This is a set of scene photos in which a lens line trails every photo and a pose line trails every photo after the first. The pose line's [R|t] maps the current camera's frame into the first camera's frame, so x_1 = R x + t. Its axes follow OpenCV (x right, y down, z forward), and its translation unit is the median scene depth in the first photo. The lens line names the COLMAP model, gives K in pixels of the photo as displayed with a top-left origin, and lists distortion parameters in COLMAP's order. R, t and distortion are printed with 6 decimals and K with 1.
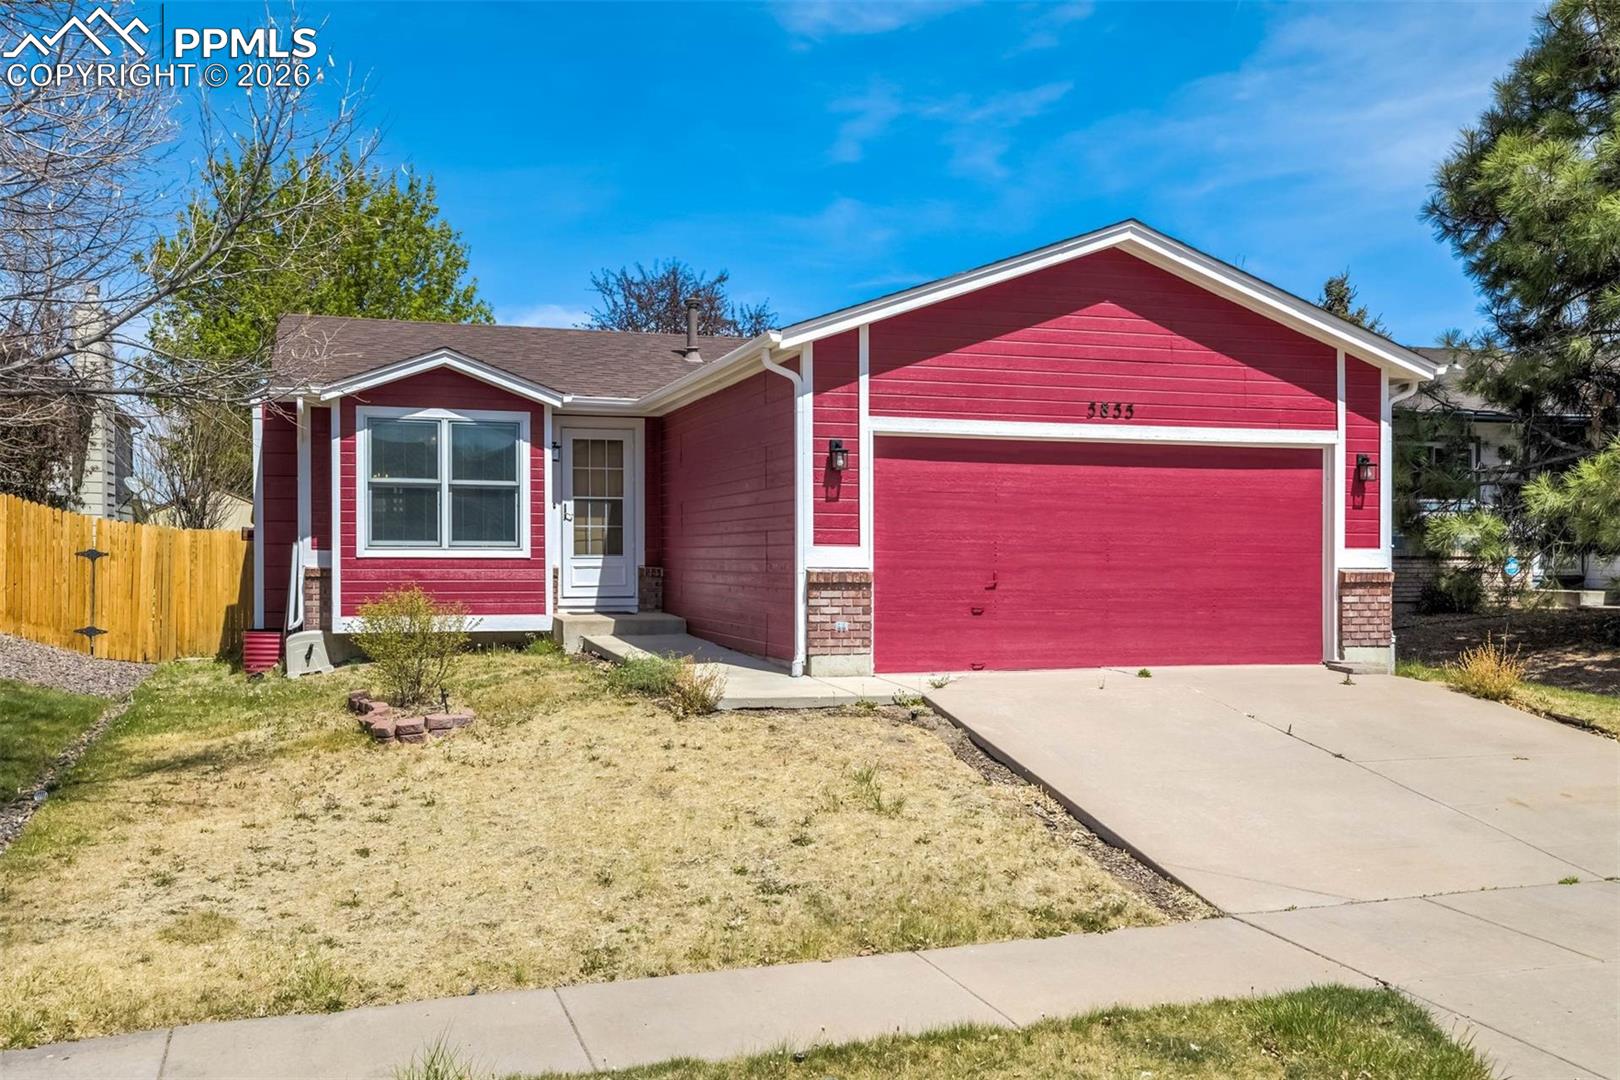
lens RADIAL K [[1494.1, 0, 810.0], [0, 1494.1, 540.0], [0, 0, 1]] dist [0.008869, 0.002929]
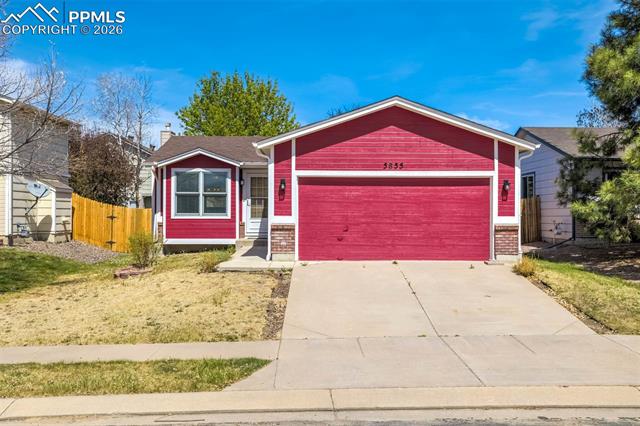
lens RADIAL K [[590.3, 0, 320.0], [0, 590.3, 213.0], [0, 0, 1]] dist [0.008869, 0.002929]
pose [[0.963270, -0.000696, -0.268533, 0.335488], [0.002355, 0.999980, 0.005856, -0.006829], [0.268524, -0.006273, 0.963253, -0.064771]]
